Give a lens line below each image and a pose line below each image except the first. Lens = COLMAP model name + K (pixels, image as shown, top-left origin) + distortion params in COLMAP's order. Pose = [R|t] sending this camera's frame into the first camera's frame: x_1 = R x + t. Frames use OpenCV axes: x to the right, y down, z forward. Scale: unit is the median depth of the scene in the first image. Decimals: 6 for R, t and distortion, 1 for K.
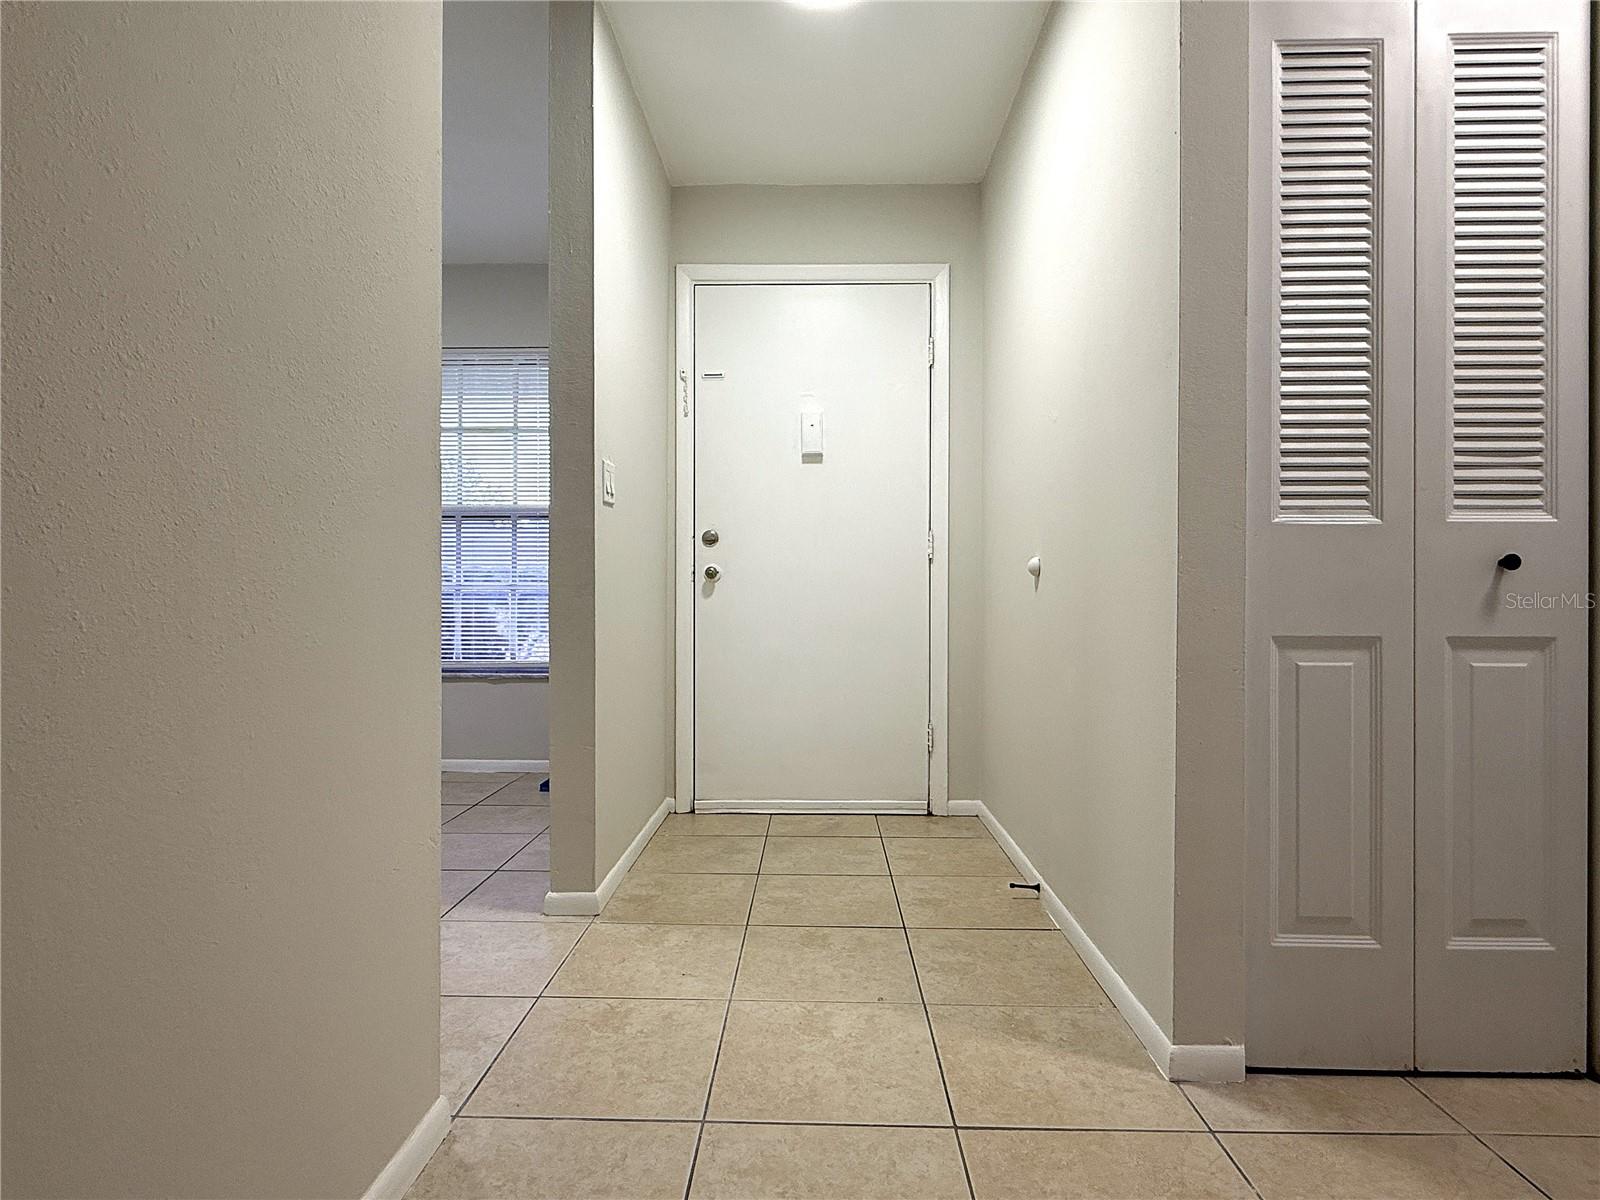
lens RADIAL K [[829.9, 0, 798.2], [0, 829.9, 596.7], [0, 0, 1]] dist [0.002321, 0.000121]
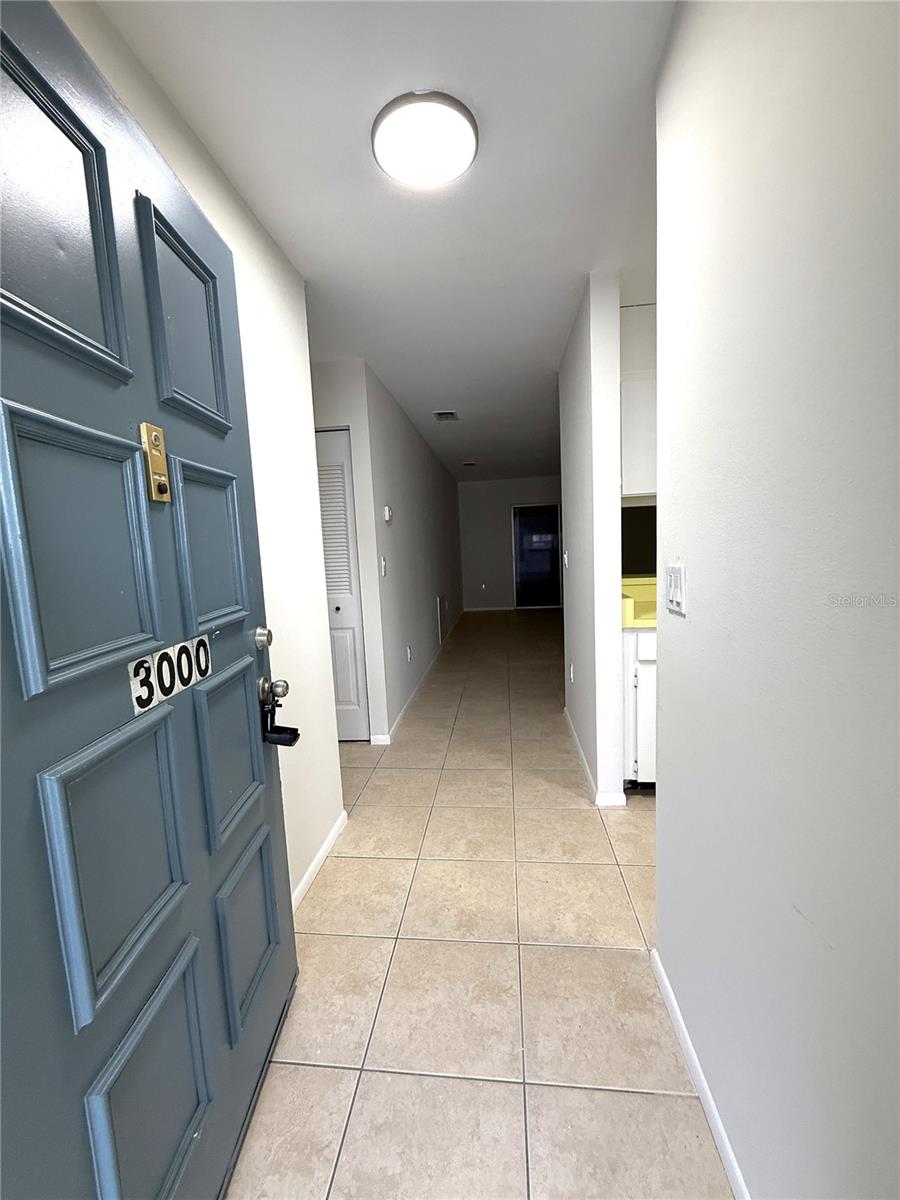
lens RADIAL K [[480.7, 0, 449.8], [0, 480.7, 599.4], [0, 0, 1]] dist [0.001231, -0.000050]
pose [[-0.995544, 0.039038, 0.085842, -0.037465], [0.048745, 0.992276, 0.114073, -0.199624], [-0.080726, 0.117749, -0.989757, 1.552956]]
